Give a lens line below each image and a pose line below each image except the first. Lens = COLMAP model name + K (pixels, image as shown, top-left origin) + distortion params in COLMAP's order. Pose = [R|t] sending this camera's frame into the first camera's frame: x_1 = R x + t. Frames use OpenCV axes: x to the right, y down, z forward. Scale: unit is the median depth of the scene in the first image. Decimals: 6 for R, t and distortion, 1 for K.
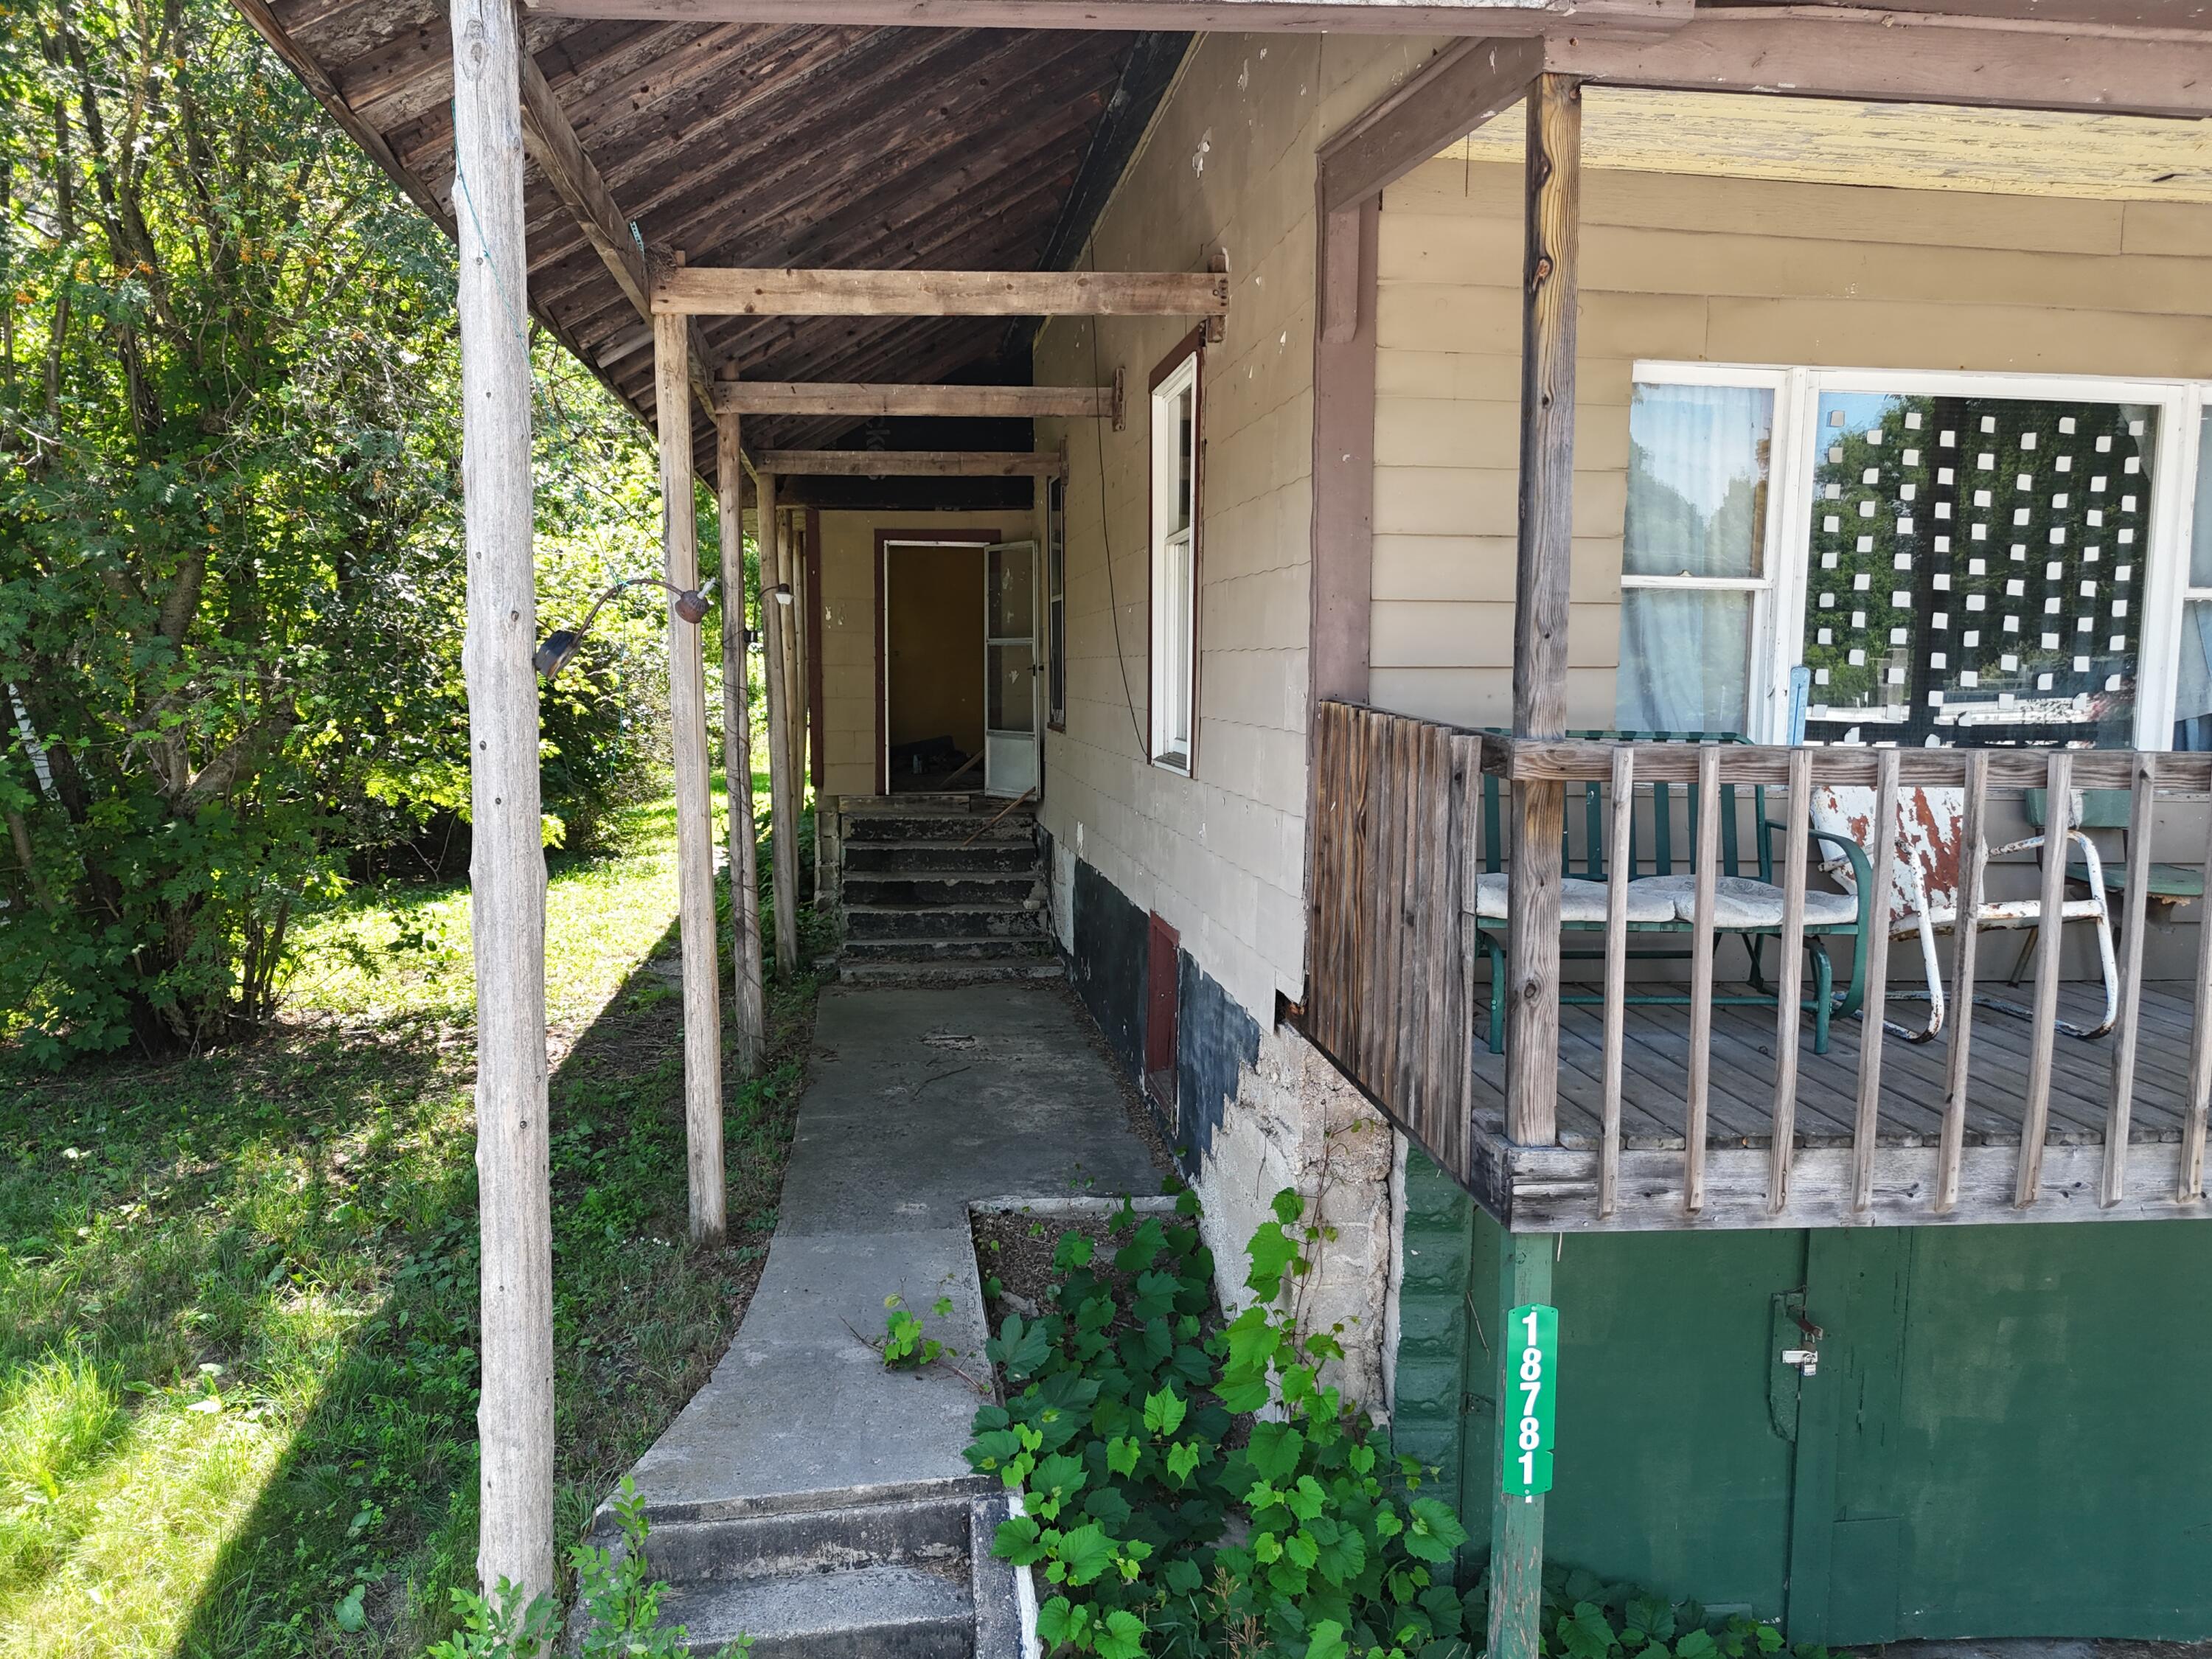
lens RADIAL K [[1647.5, 0, 1099.3], [0, 1647.5, 828.8], [0, 0, 1]] dist [0.067714, -0.068068]
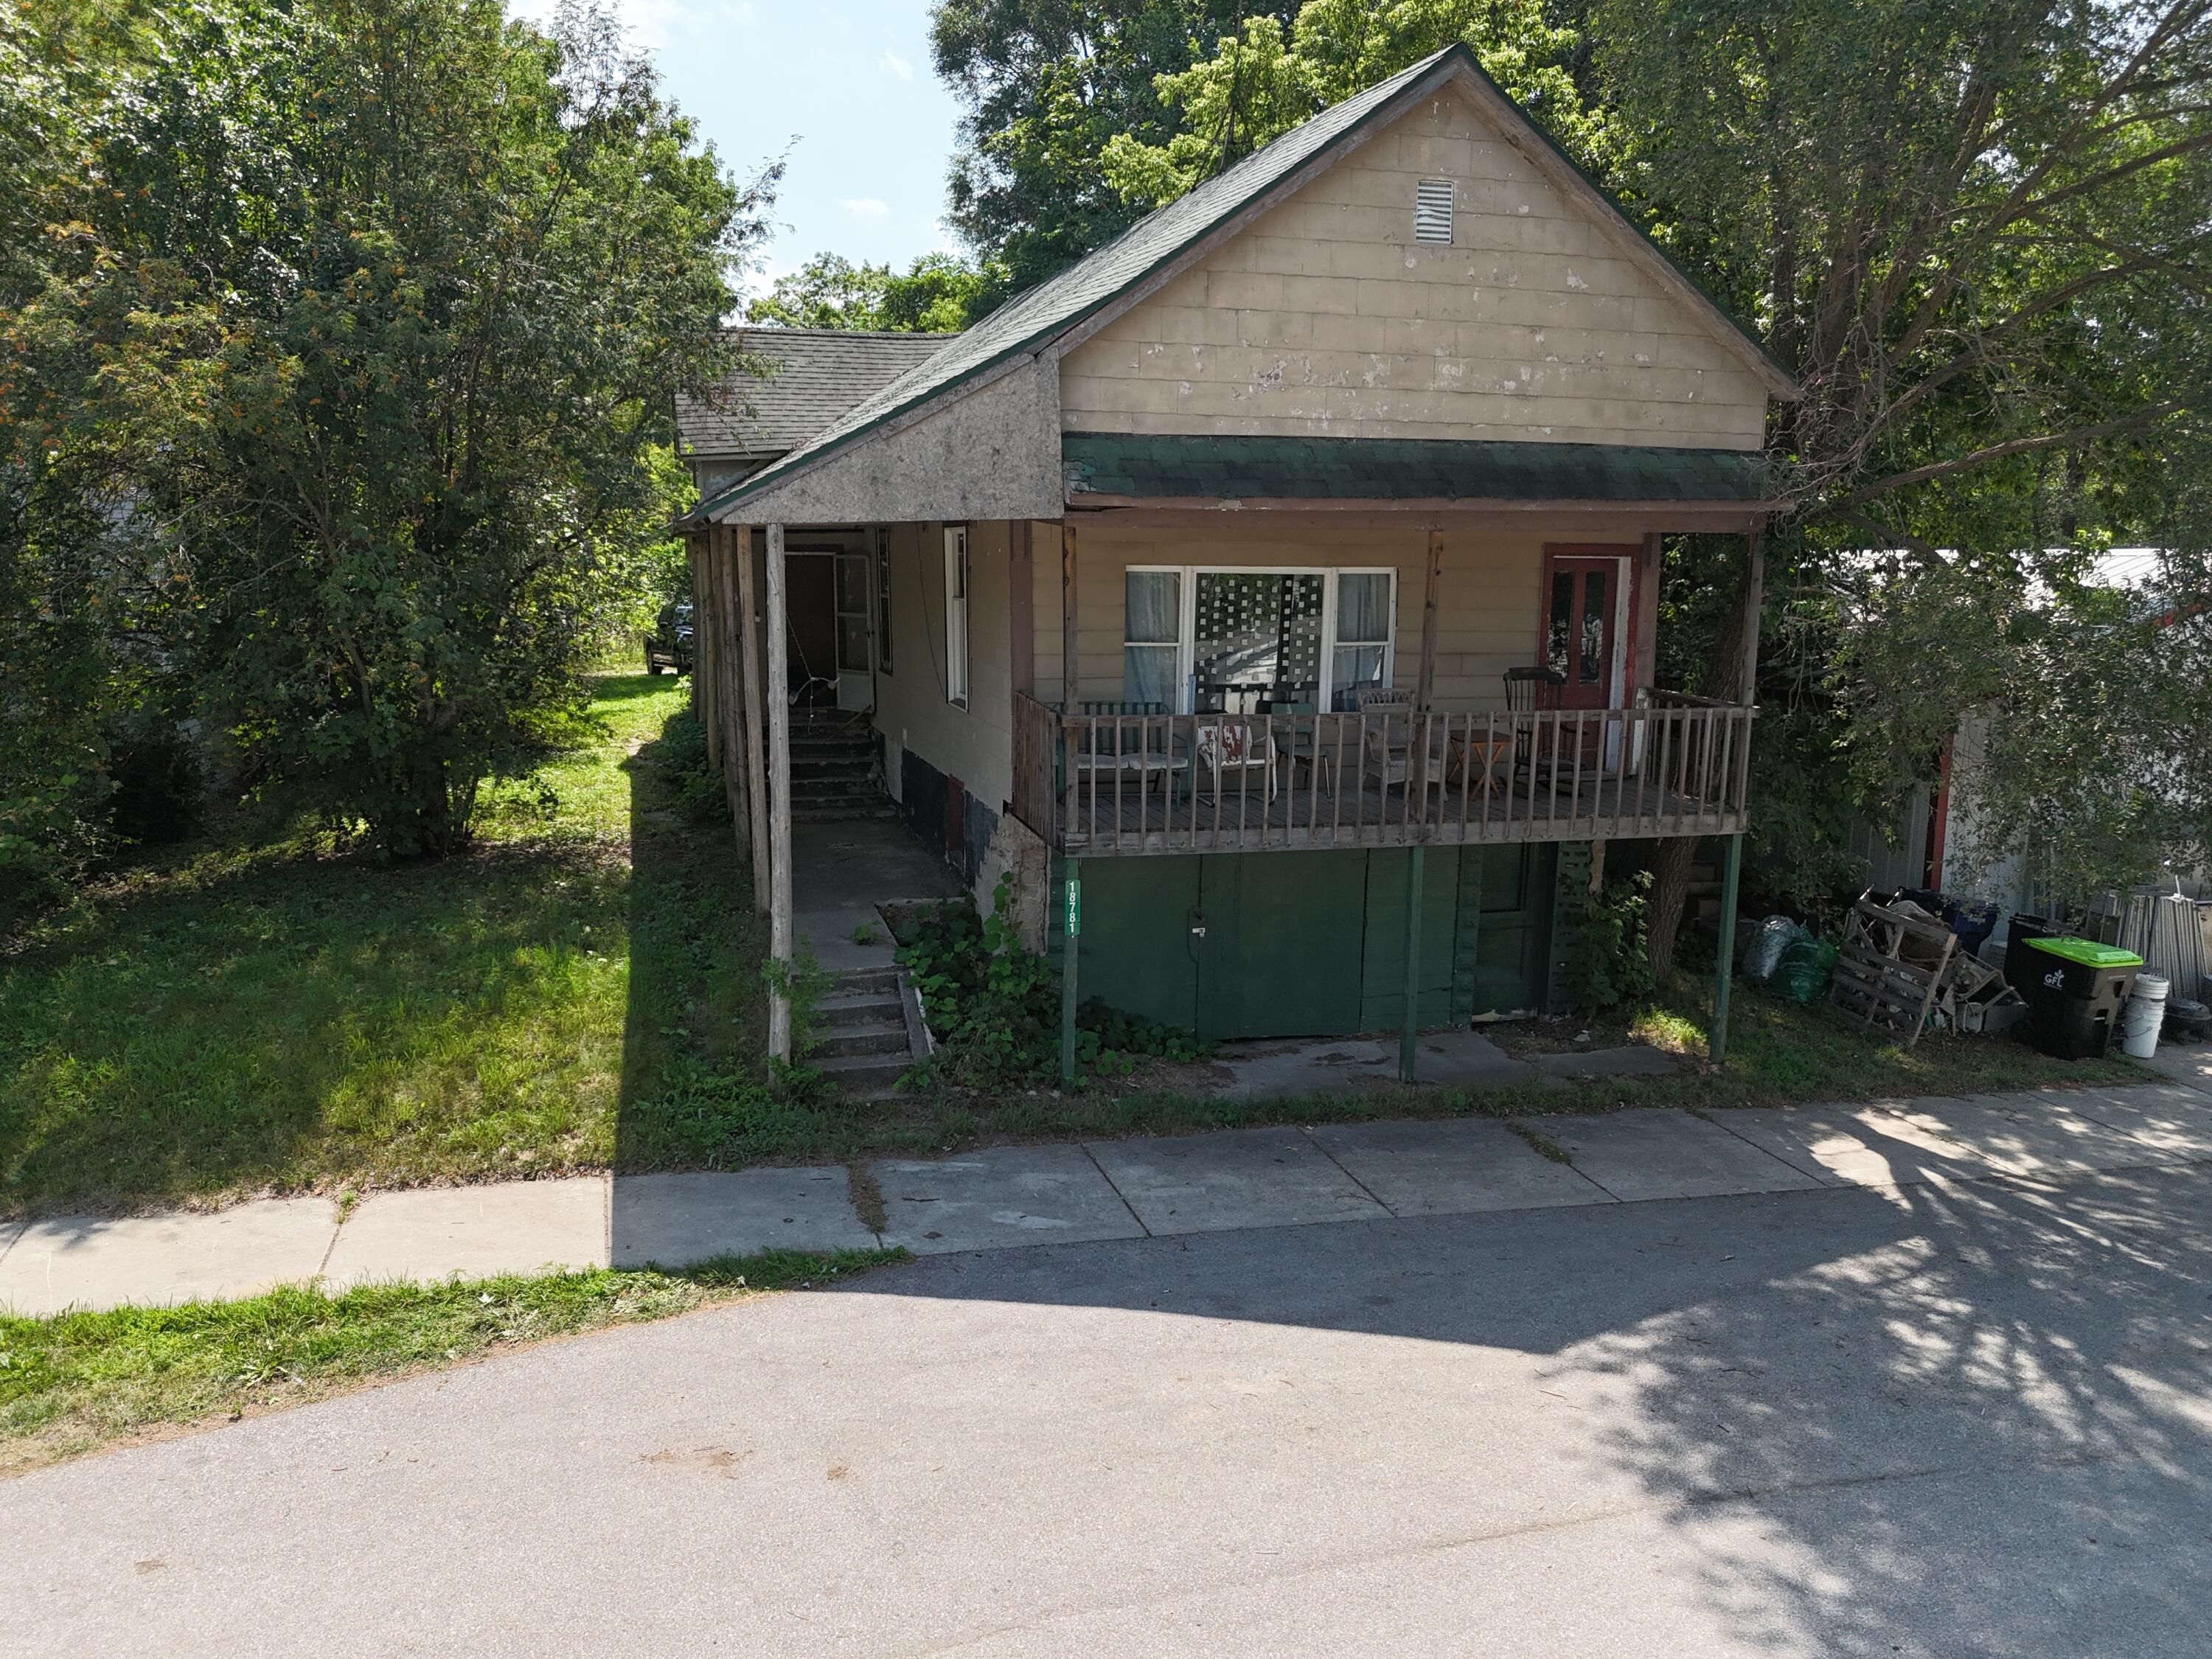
lens RADIAL K [[1647.5, 0, 1099.3], [0, 1647.5, 828.8], [0, 0, 1]] dist [0.067714, -0.068068]
pose [[0.990451, -0.024944, 0.135593, -0.097378], [0.015384, 0.997350, 0.071103, -0.039571], [-0.137007, -0.068338, 0.988210, -1.627403]]
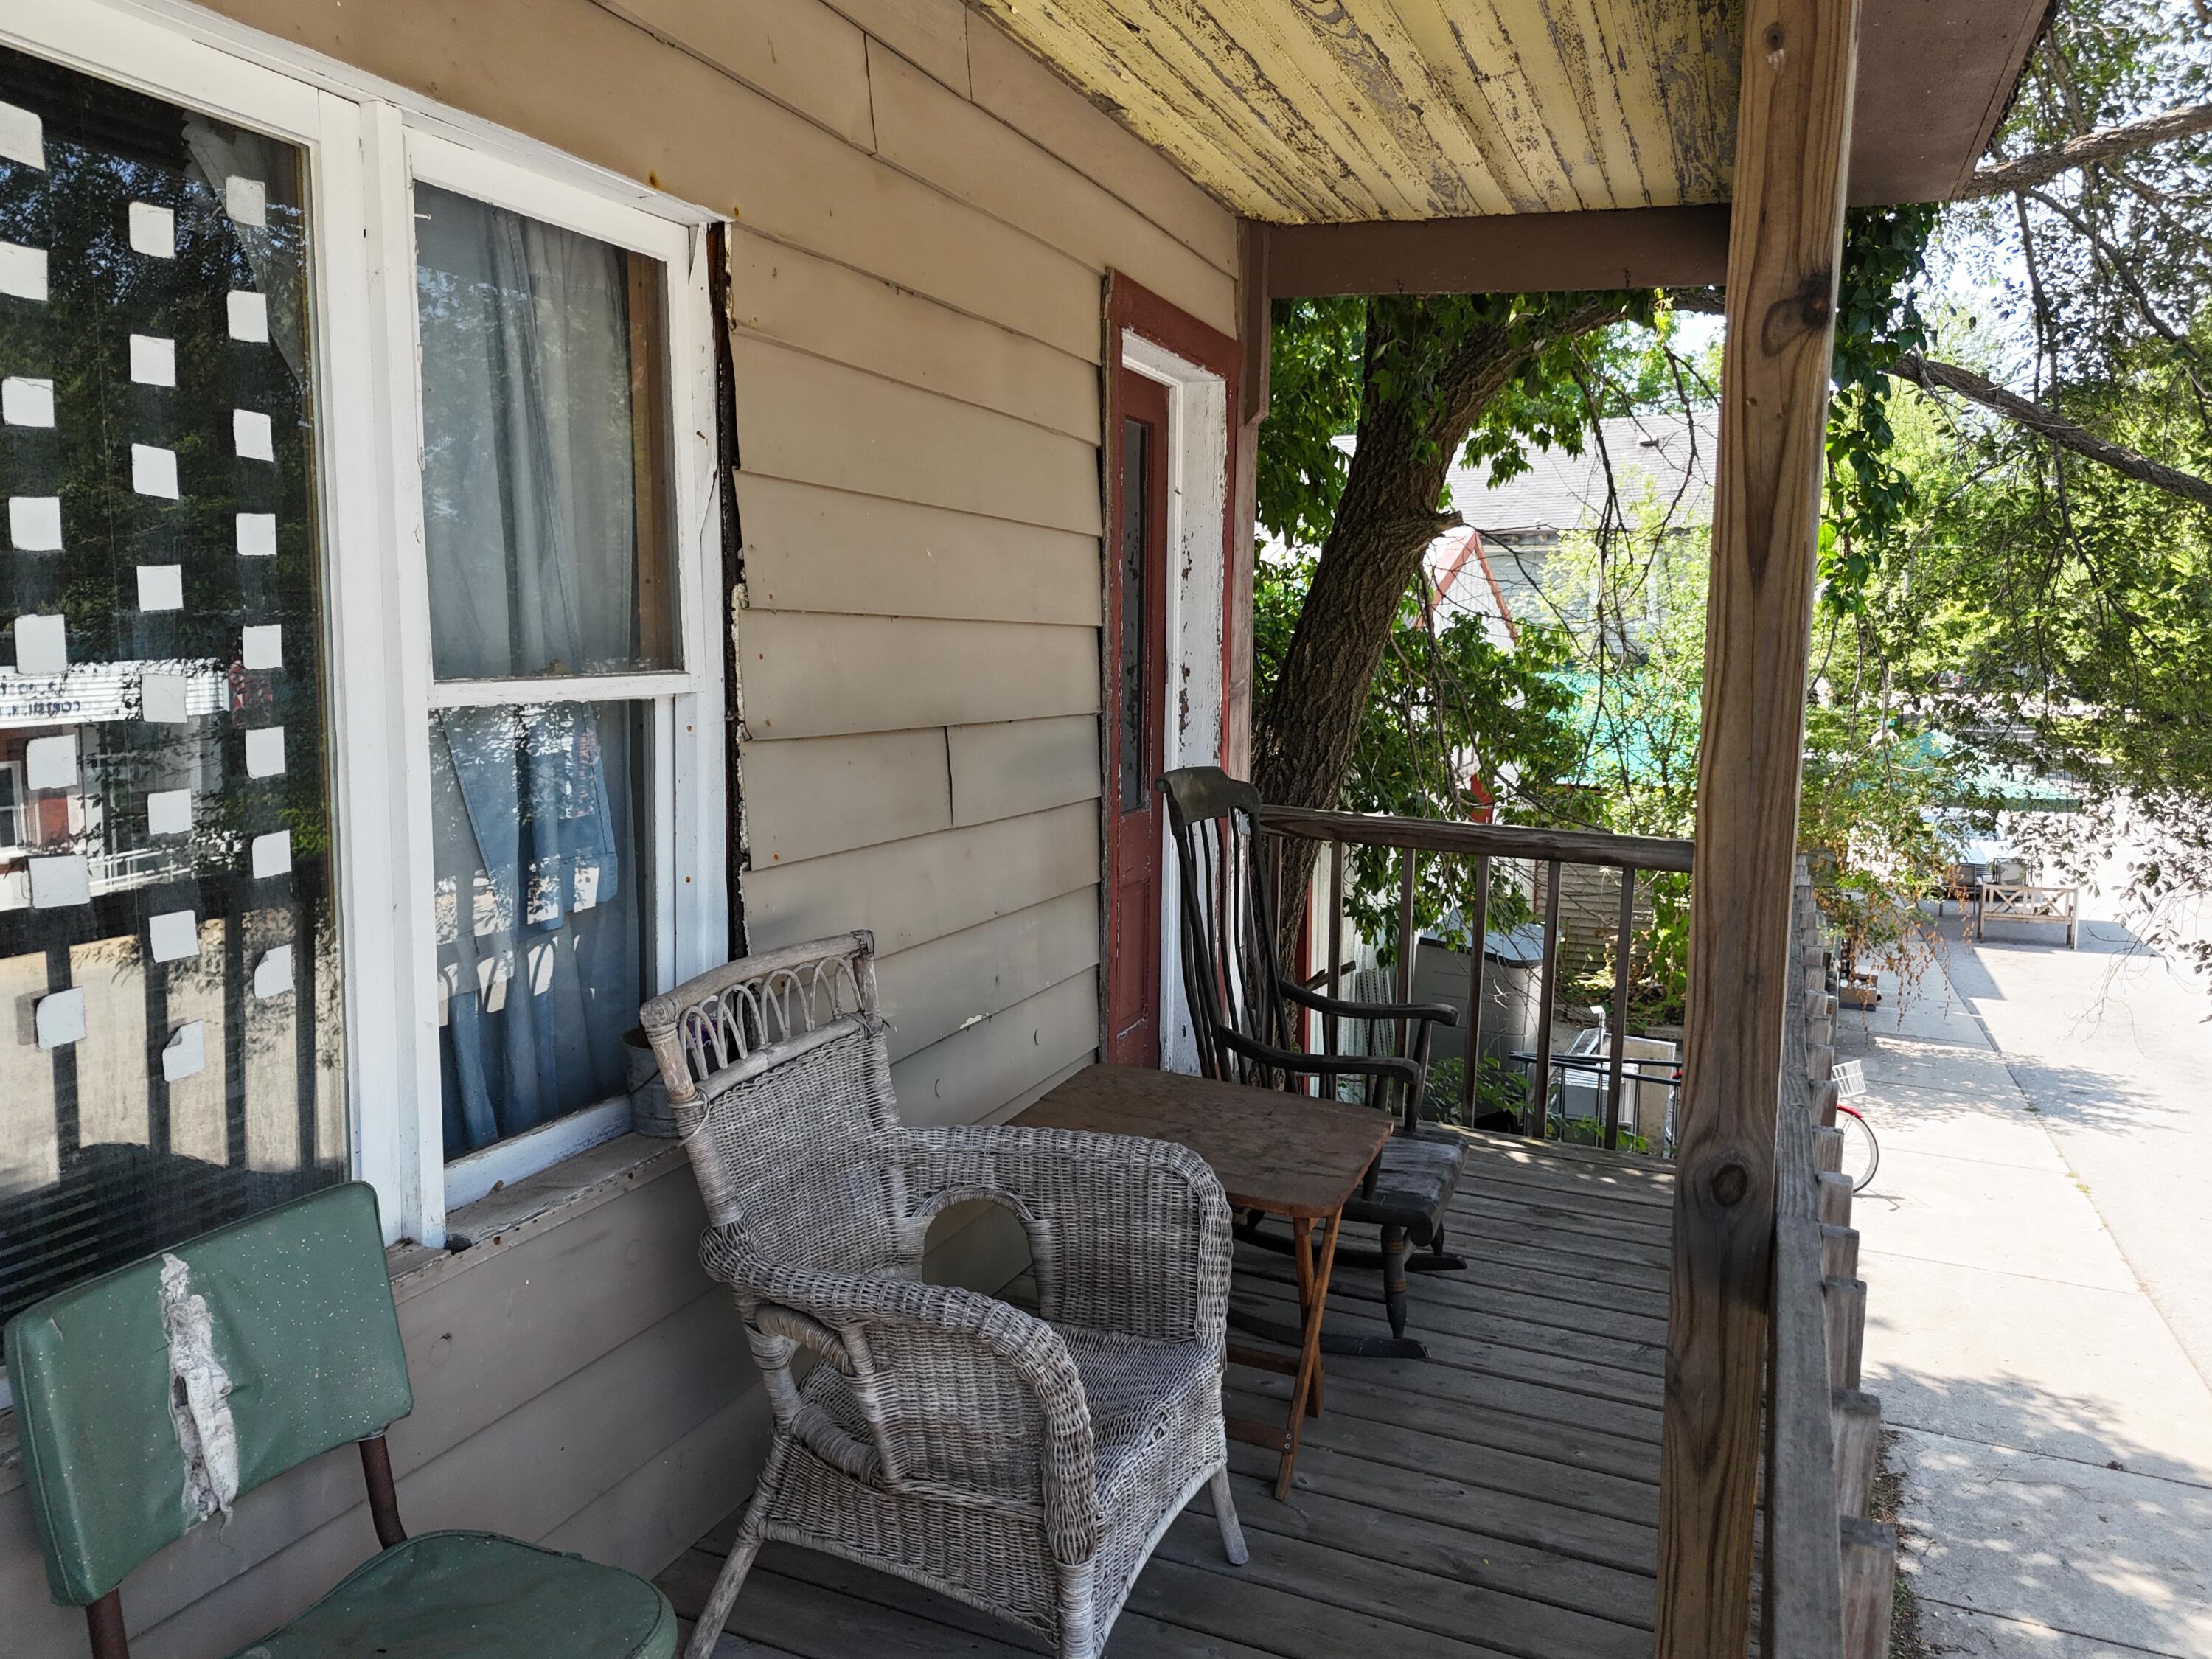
lens RADIAL K [[1647.5, 0, 1099.3], [0, 1647.5, 828.8], [0, 0, 1]] dist [0.067714, -0.068068]
pose [[0.504081, -0.112035, 0.856359, 0.414903], [0.074264, 0.993501, 0.086262, -0.135206], [-0.860458, 0.020114, 0.509125, 0.701197]]
